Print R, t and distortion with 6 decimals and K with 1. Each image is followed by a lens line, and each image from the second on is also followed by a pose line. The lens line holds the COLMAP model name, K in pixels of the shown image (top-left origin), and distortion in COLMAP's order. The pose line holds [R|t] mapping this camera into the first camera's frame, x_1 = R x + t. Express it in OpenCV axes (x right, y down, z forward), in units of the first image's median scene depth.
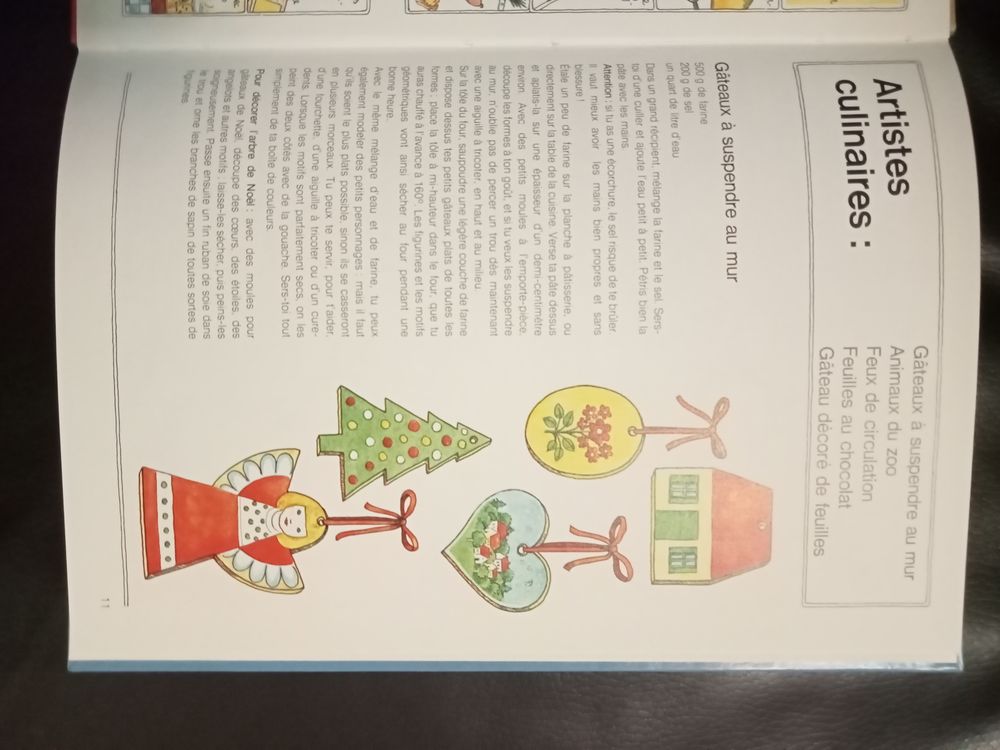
lens RADIAL K [[808.6, 0, 499.5], [0, 808.6, 374.9], [0, 0, 1]] dist [-0.015567, 0.004961]
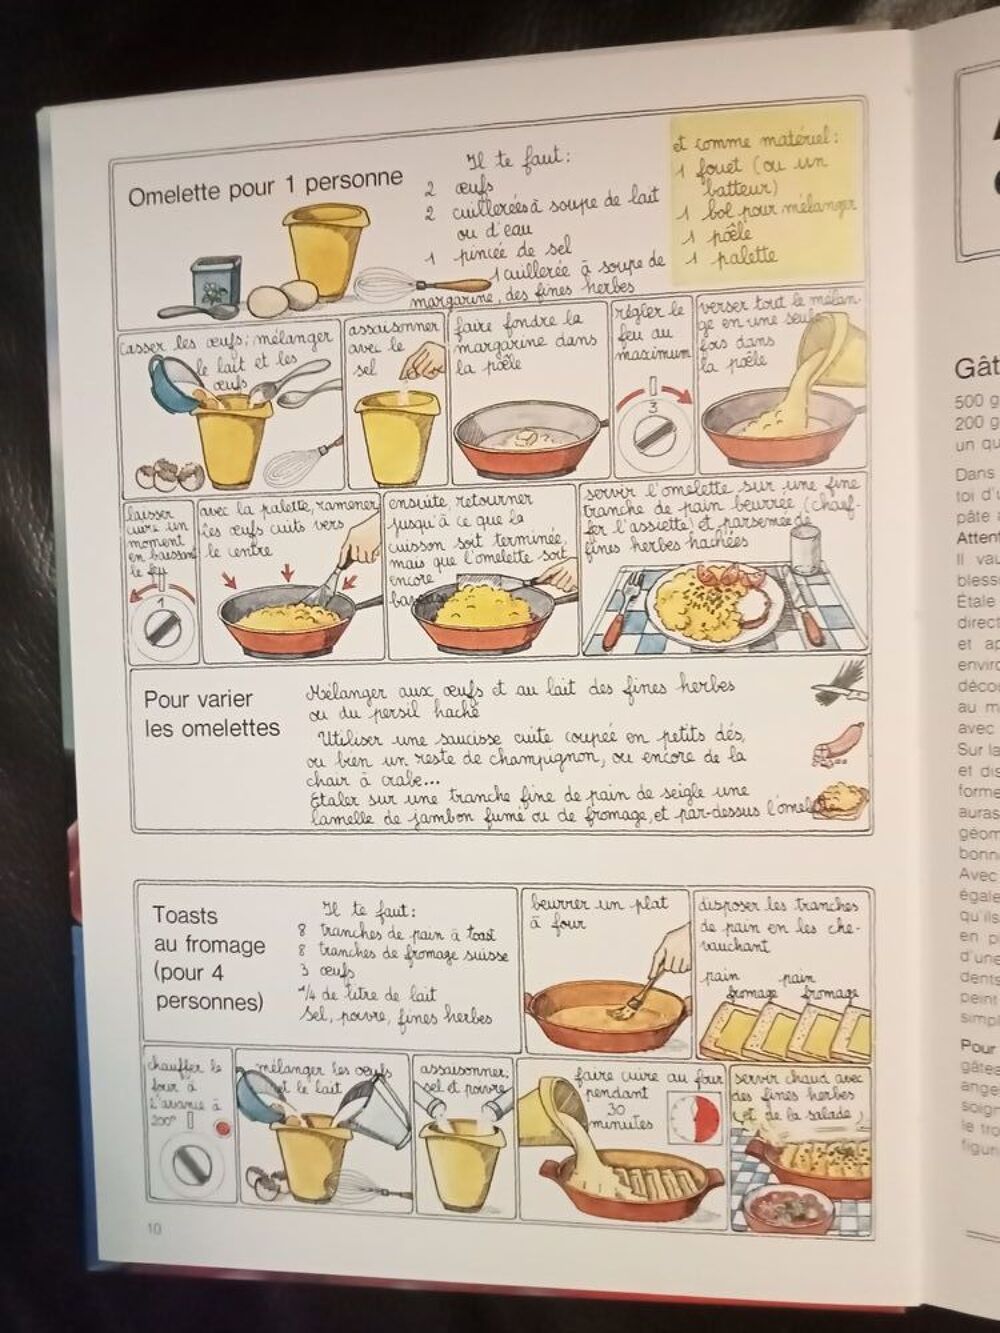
lens RADIAL K [[1077.9, 0, 500.8], [0, 1077.9, 669.8], [0, 0, 1]] dist [-0.015567, 0.004961]
pose [[-0.022574, -0.999506, -0.021884, 0.051414], [0.995906, -0.020566, -0.088021, -0.683367], [0.087527, -0.023781, 0.995878, 0.064073]]
